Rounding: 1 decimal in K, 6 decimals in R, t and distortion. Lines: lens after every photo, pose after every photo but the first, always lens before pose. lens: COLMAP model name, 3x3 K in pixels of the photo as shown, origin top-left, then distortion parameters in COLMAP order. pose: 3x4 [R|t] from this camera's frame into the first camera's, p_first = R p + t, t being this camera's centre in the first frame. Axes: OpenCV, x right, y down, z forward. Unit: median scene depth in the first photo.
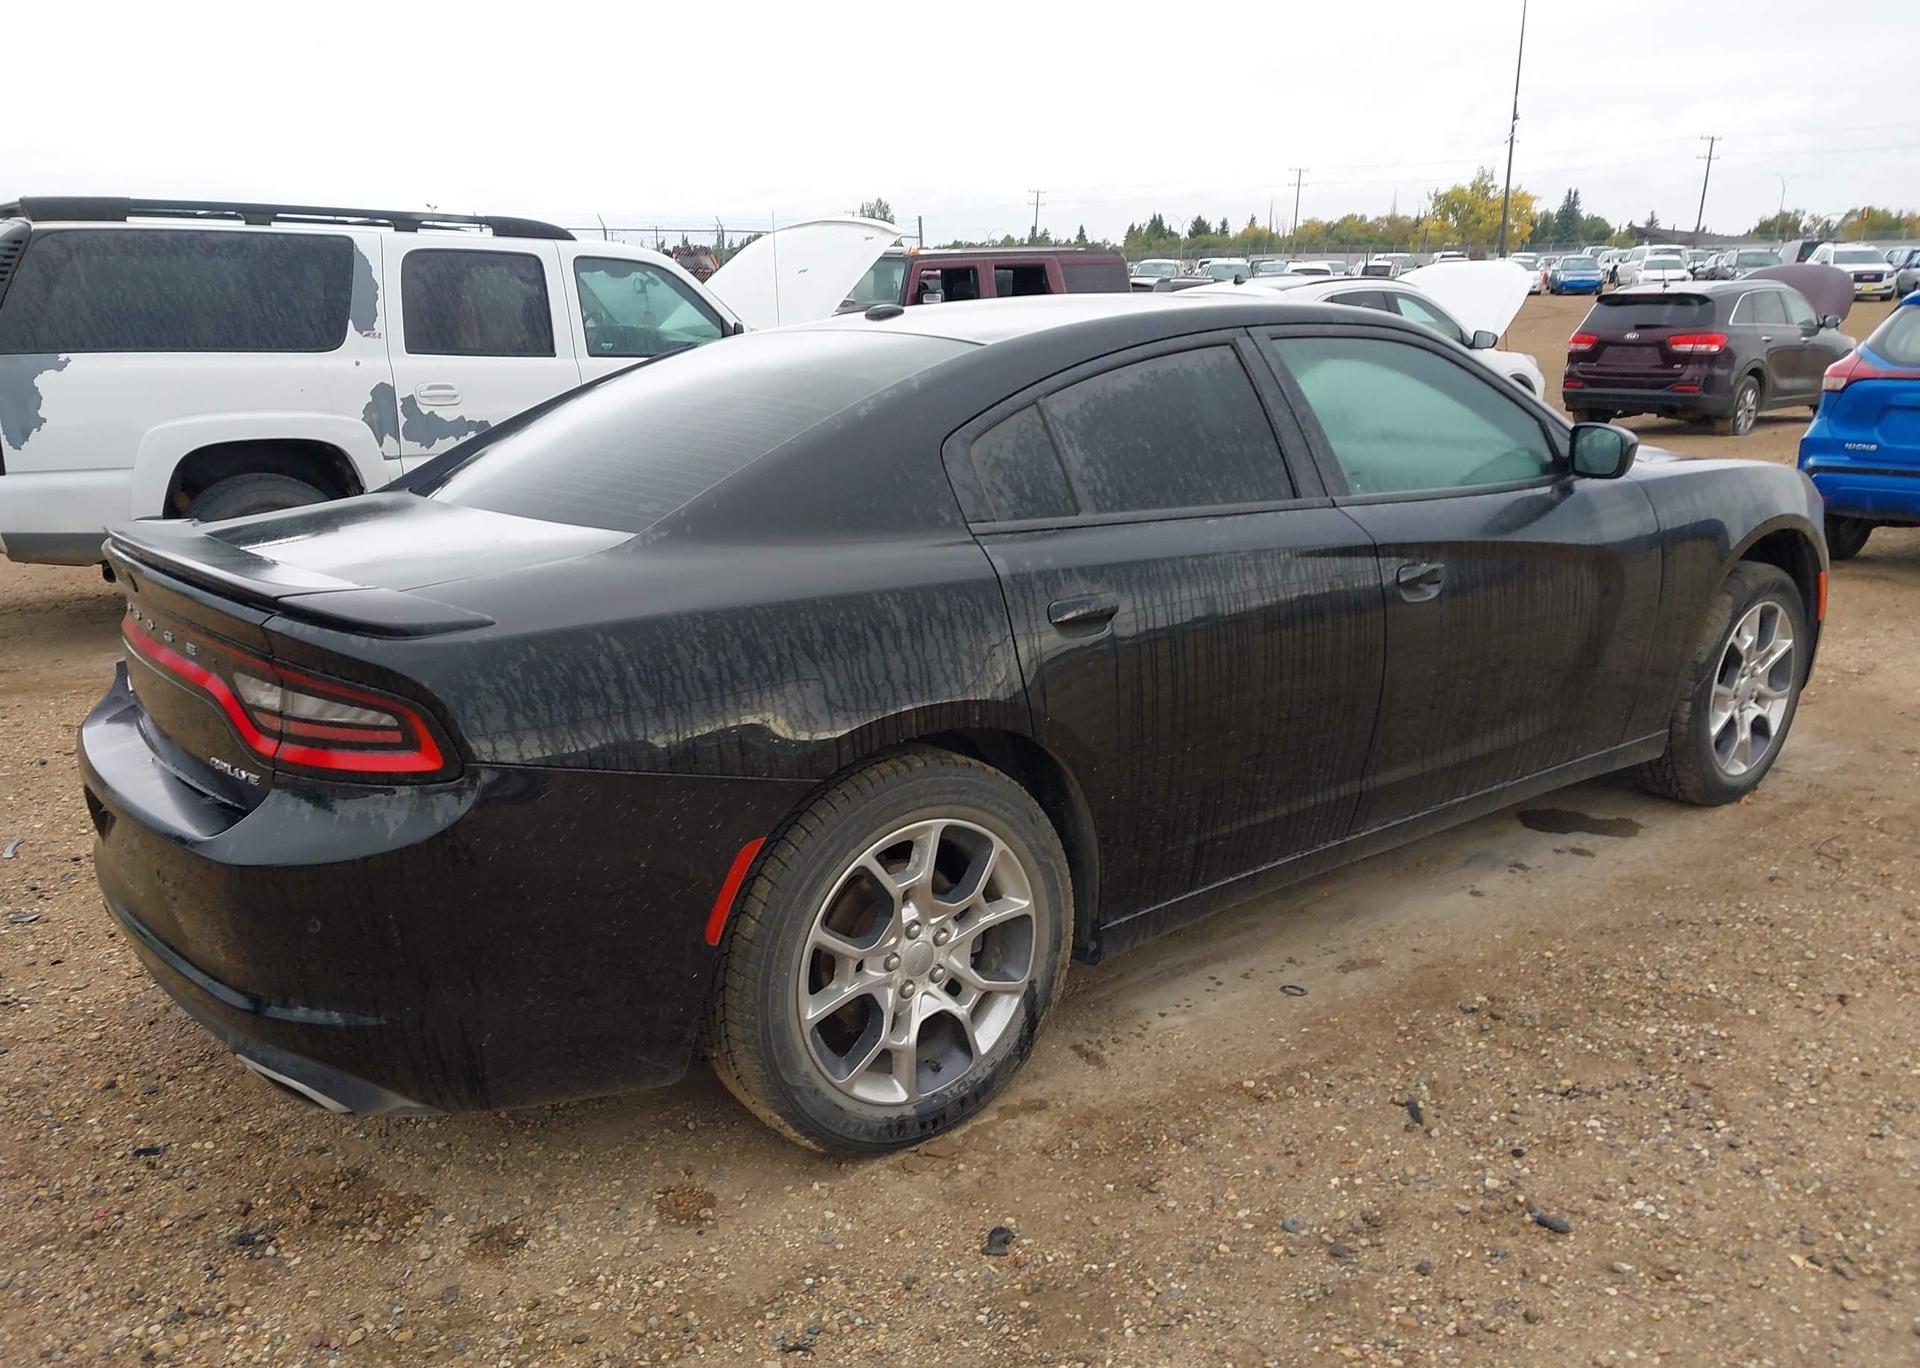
lens RADIAL K [[1555.2, 0, 960.0], [0, 1555.2, 684.0], [0, 0, 1]] dist [0.015371, -0.005704]
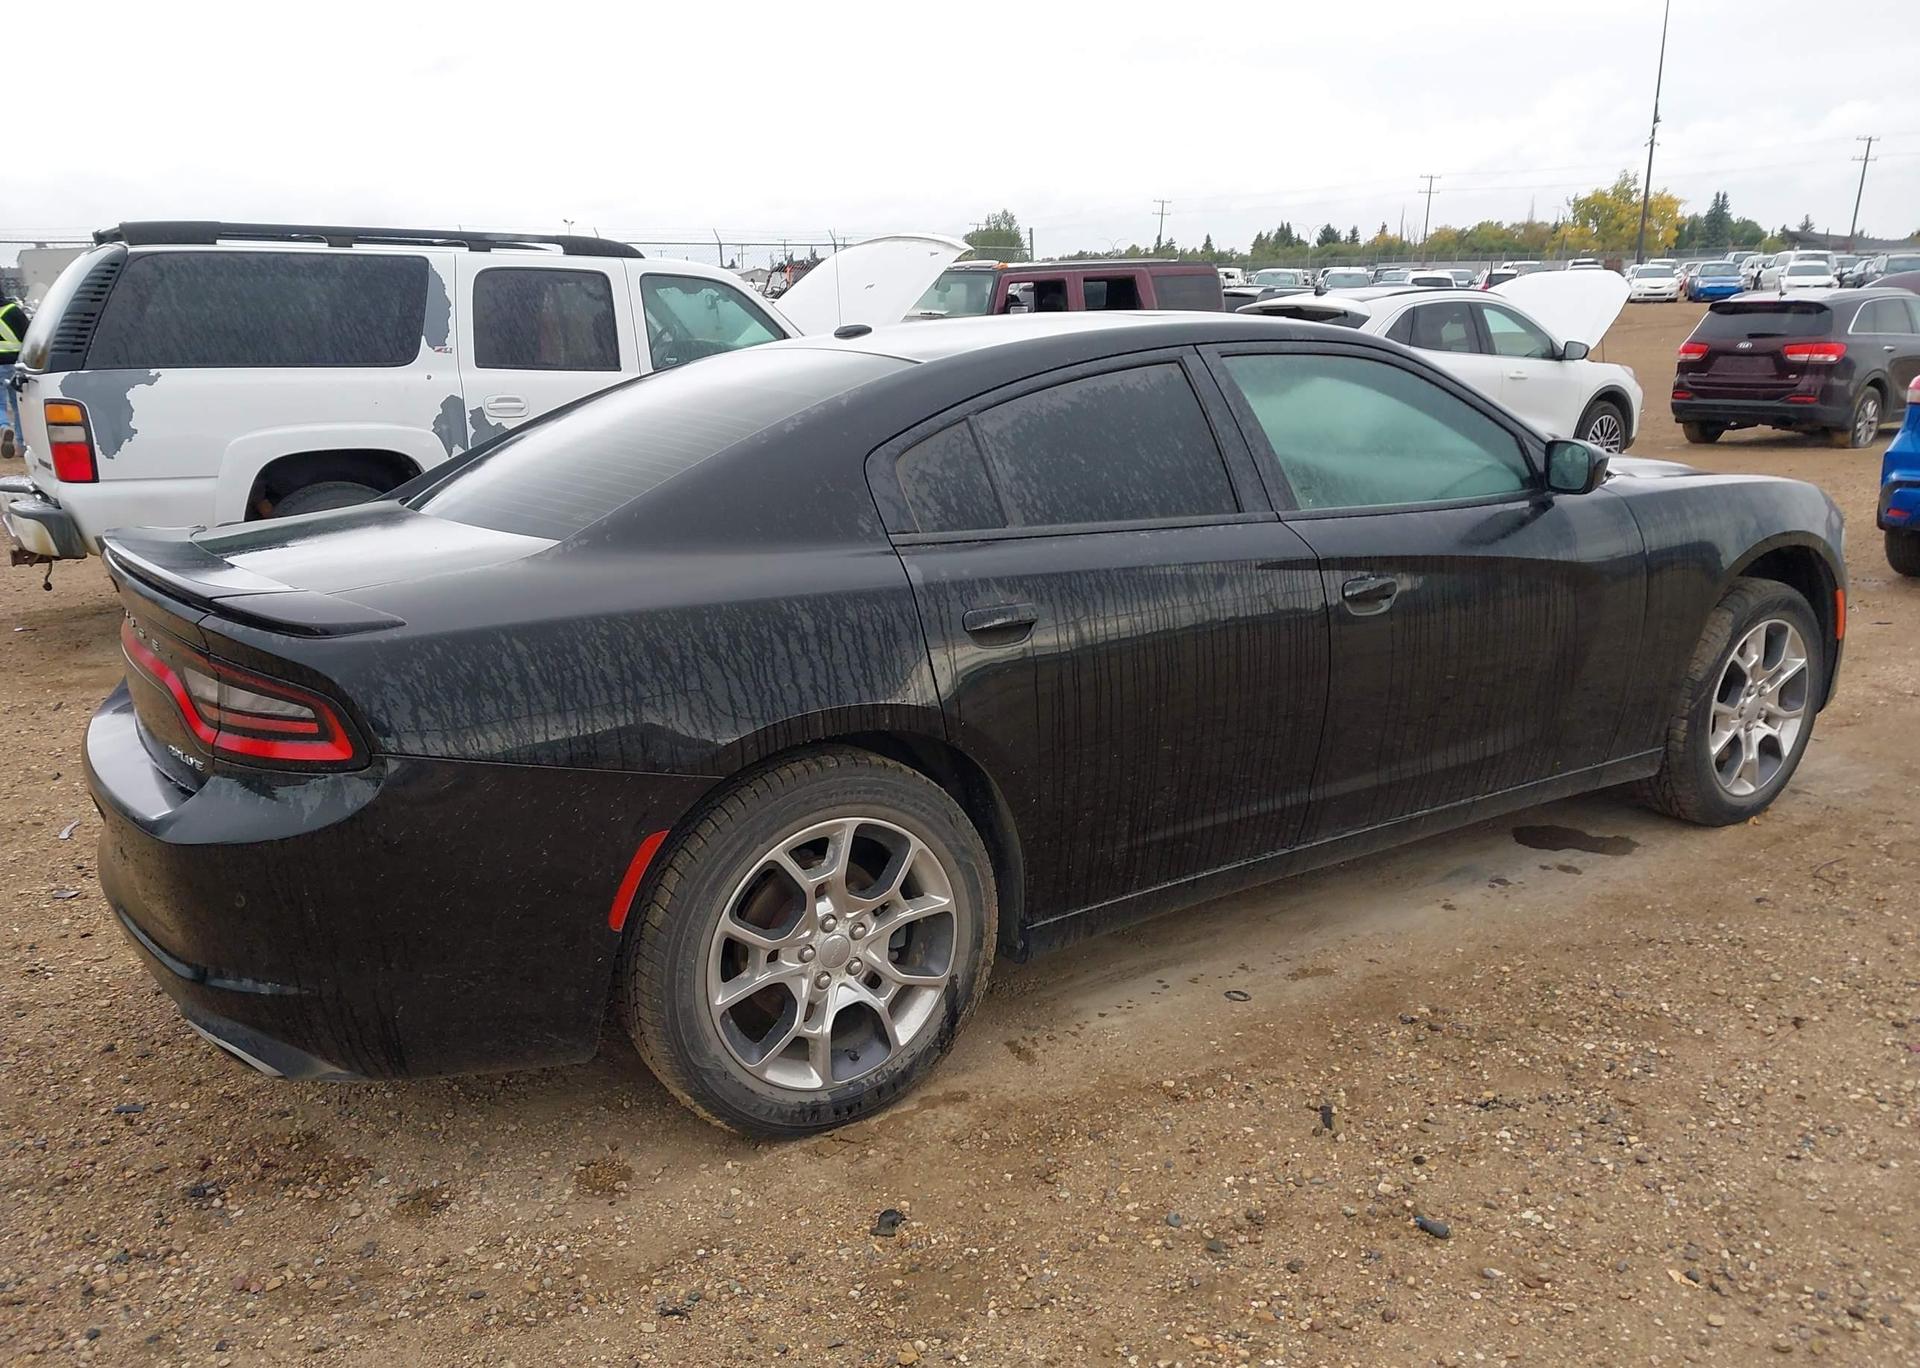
lens RADIAL K [[1555.2, 0, 960.0], [0, 1555.2, 684.0], [0, 0, 1]] dist [0.015371, -0.005704]
pose [[0.996627, 0.014806, -0.080714, 0.132848], [-0.015303, 0.999868, -0.005547, 0.001901], [0.080621, 0.006763, 0.996722, -0.033206]]
